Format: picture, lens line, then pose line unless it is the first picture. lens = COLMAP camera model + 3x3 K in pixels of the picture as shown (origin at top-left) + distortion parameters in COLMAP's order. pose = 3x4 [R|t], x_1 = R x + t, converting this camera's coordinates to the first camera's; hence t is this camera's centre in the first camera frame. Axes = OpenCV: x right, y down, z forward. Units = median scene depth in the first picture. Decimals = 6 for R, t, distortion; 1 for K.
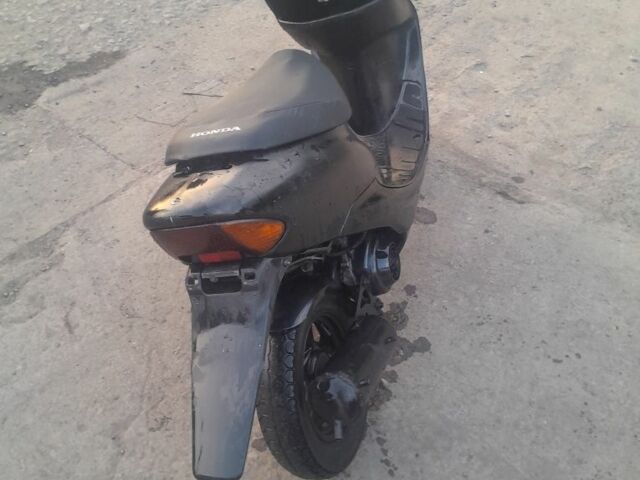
lens RADIAL K [[640.3, 0, 331.3], [0, 640.3, 235.2], [0, 0, 1]] dist [-0.003045, 0.000000]
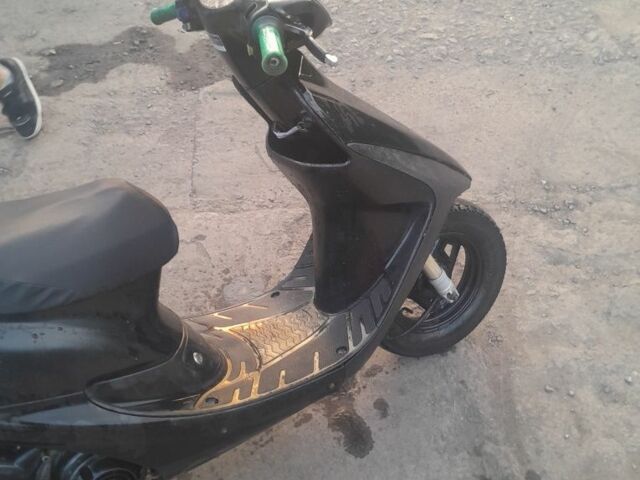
lens RADIAL K [[640.3, 0, 313.7], [0, 640.3, 236.4], [0, 0, 1]] dist [-0.003045, 0.000000]
pose [[0.717763, 0.487814, -0.496844, 0.323937], [-0.472733, 0.865305, 0.166646, -0.296444], [0.511214, 0.115262, 0.851690, 0.290849]]
